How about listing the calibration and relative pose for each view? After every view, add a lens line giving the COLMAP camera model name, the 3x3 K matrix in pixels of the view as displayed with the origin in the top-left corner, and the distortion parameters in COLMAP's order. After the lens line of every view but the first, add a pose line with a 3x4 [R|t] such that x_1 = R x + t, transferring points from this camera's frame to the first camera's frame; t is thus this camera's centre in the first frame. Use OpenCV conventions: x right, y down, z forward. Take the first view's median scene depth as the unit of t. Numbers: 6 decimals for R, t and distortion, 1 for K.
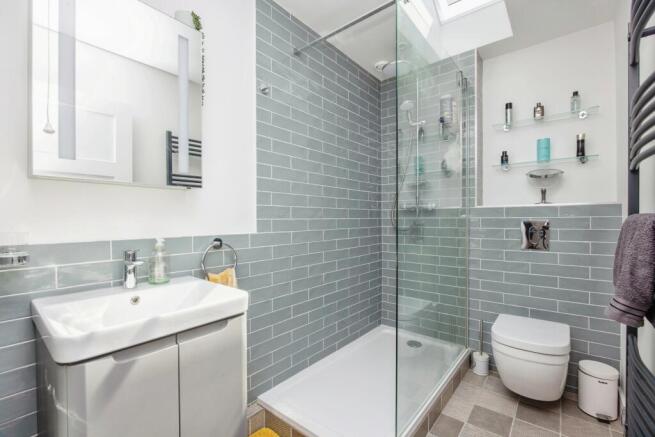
lens RADIAL K [[287.0, 0, 330.9], [0, 287.0, 214.3], [0, 0, 1]] dist [-0.002725, -0.000413]
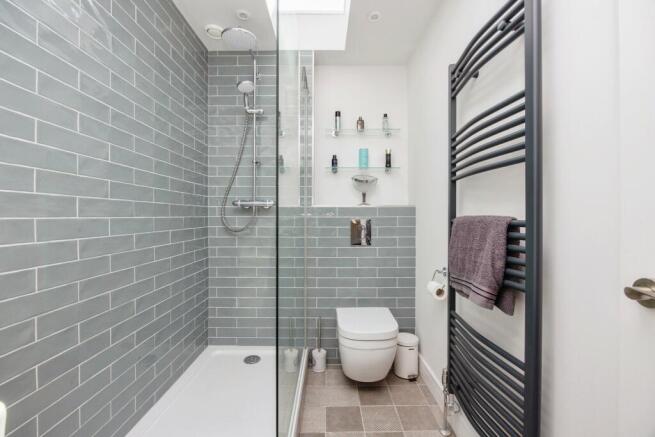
lens RADIAL K [[287.0, 0, 330.9], [0, 287.0, 214.3], [0, 0, 1]] dist [-0.002725, -0.000413]
pose [[0.780389, 0.009471, 0.625222, -0.082732], [-0.014563, 0.999889, 0.003031, -0.000769], [-0.625124, -0.011471, 0.780441, 0.177238]]
